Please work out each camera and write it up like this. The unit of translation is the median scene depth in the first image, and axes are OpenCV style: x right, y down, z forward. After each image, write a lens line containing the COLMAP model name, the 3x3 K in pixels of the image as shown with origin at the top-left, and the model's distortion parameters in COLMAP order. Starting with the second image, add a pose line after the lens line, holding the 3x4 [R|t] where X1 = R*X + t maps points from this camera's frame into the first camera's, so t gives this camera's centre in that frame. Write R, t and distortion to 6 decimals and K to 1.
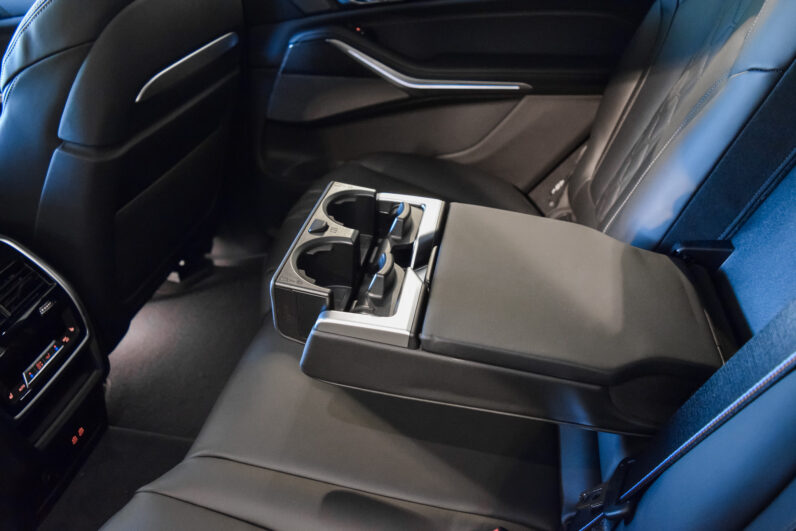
lens RADIAL K [[625.2, 0, 398.0], [0, 625.2, 265.5], [0, 0, 1]] dist [-0.088110, 0.010592]
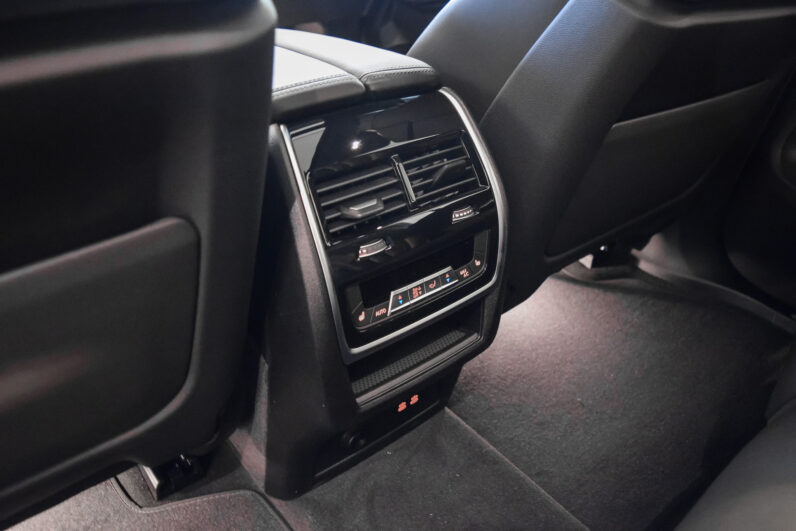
lens RADIAL K [[625.2, 0, 398.0], [0, 625.2, 265.5], [0, 0, 1]] dist [-0.088110, 0.010592]
pose [[0.766387, 0.410457, -0.494141, -0.259434], [-0.416715, 0.903086, 0.103844, 0.070293], [0.488875, 0.126331, 0.863158, 0.370840]]
